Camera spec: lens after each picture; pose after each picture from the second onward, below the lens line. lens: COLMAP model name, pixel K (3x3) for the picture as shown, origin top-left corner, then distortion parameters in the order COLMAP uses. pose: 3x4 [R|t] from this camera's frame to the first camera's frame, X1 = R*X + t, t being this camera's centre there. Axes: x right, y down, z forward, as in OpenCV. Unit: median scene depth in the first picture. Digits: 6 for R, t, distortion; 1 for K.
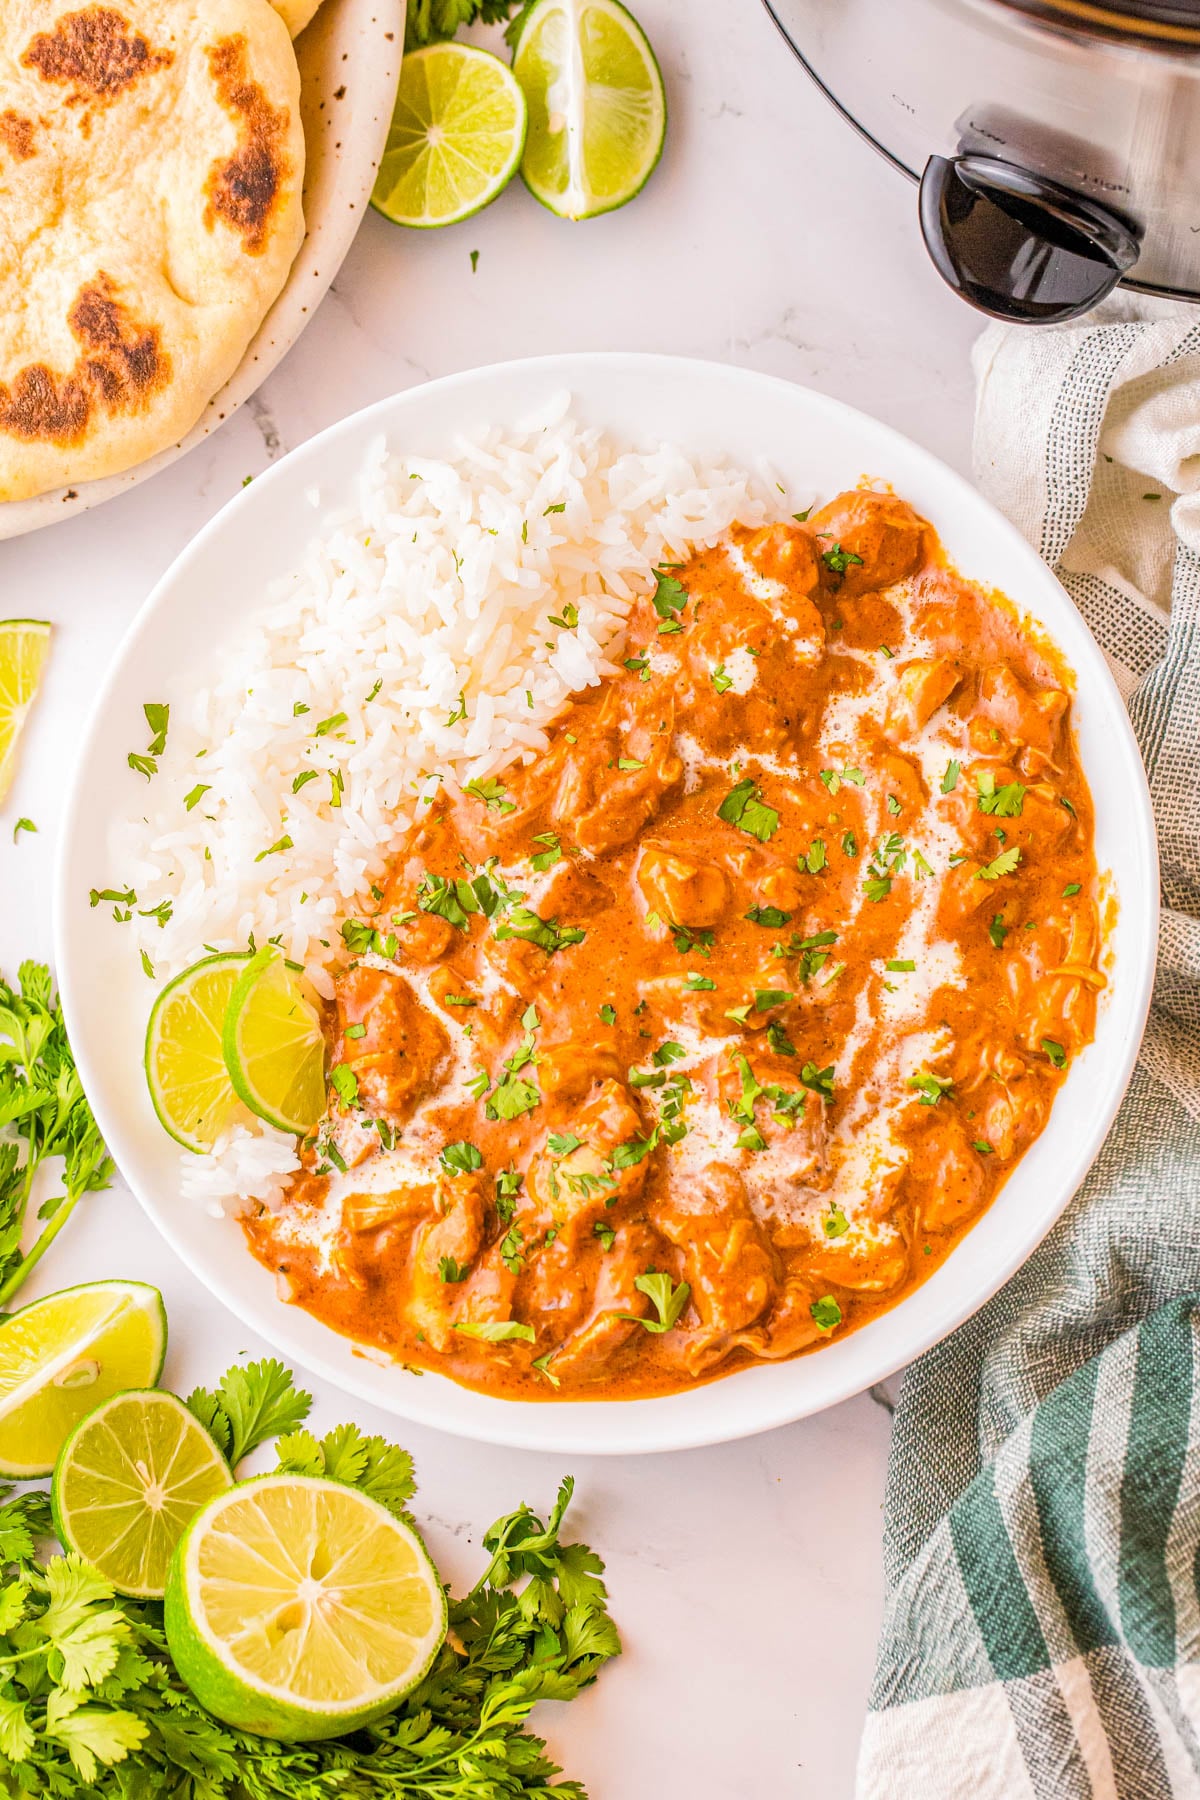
lens RADIAL K [[7329.4, 0, 649.3], [0, 7329.4, 879.4], [0, 0, 1]] dist [0.851259, 3.461798]
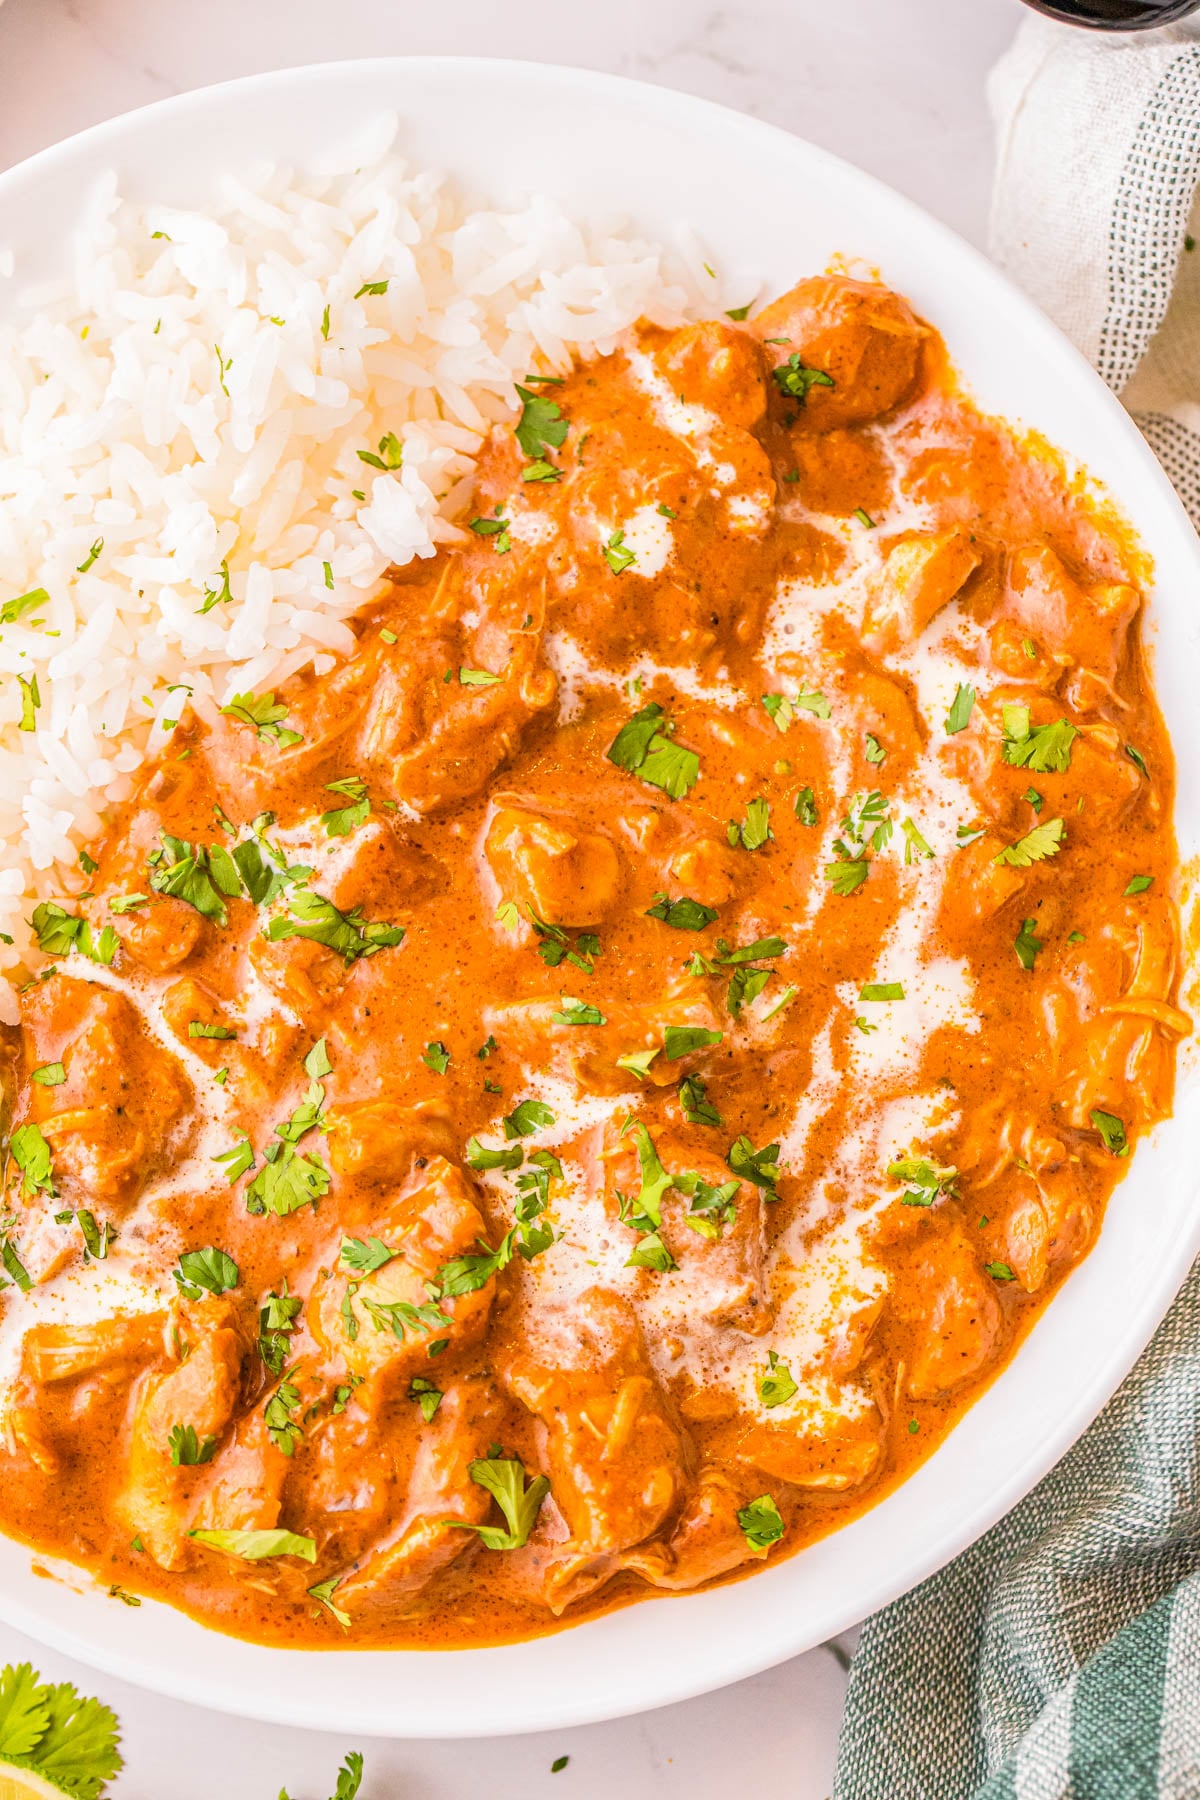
lens RADIAL K [[6859.8, 0, 645.8], [0, 6859.8, 755.6], [0, 0, 1]] dist [0.324681, -1.496326]
pose [[0.998035, 0.025375, 0.057286, -0.022834], [-0.025060, 0.999667, -0.006202, -0.005268], [-0.057425, 0.004754, 0.998339, 0.384203]]
